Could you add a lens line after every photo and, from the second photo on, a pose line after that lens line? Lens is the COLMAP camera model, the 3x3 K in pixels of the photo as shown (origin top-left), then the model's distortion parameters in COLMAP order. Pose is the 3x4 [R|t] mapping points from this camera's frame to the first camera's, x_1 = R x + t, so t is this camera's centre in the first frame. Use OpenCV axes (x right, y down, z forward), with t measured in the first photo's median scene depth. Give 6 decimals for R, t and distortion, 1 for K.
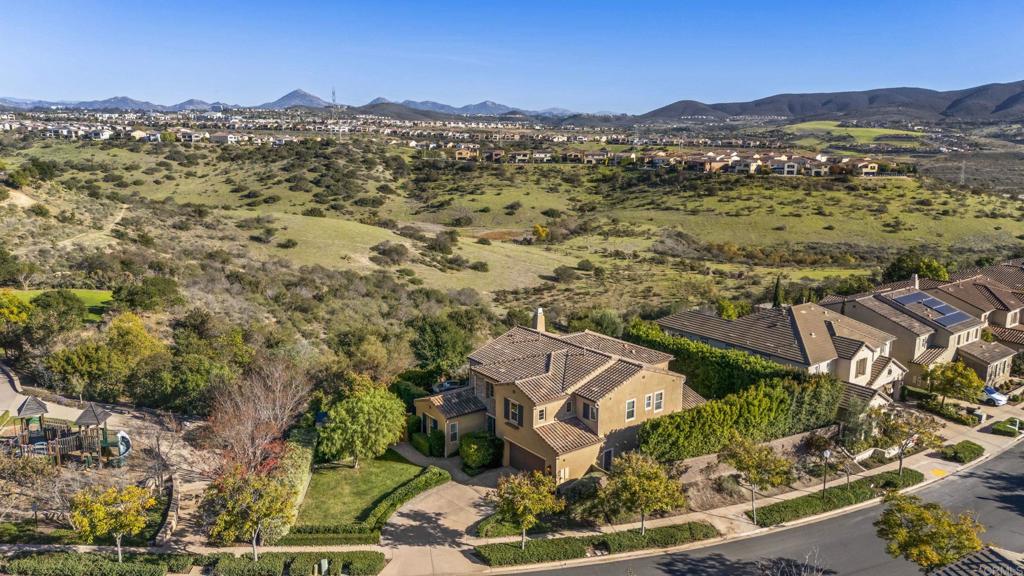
lens RADIAL K [[732.9, 0, 508.9], [0, 732.9, 288.9], [0, 0, 1]] dist [-0.002503, -0.005295]
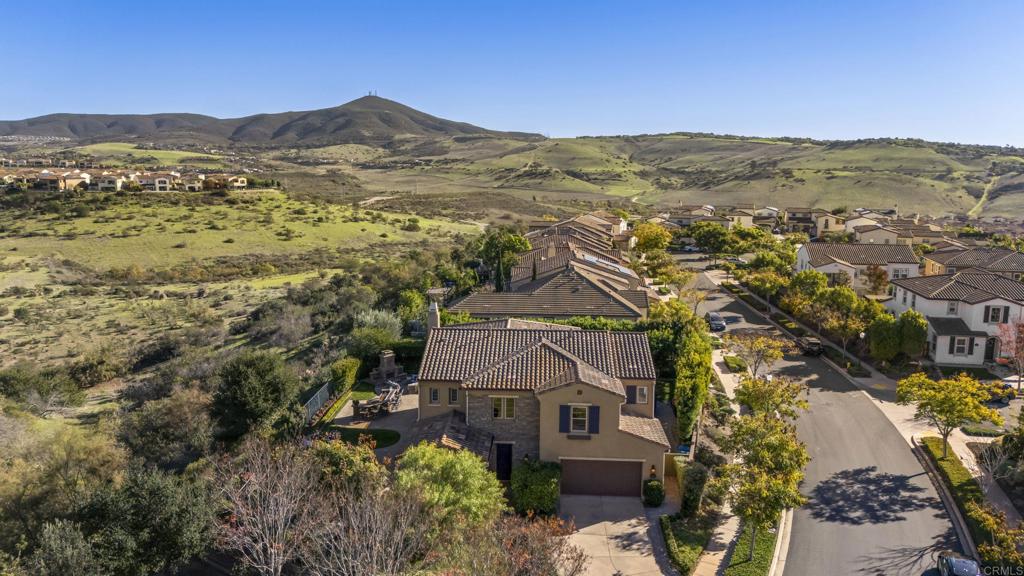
lens RADIAL K [[732.9, 0, 512.2], [0, 732.9, 286.5], [0, 0, 1]] dist [-0.002503, -0.005295]
pose [[0.624135, -0.125872, 0.771110, -0.080293], [0.152750, 0.987551, 0.037567, -0.001394], [-0.766239, 0.094340, 0.635592, 0.071534]]
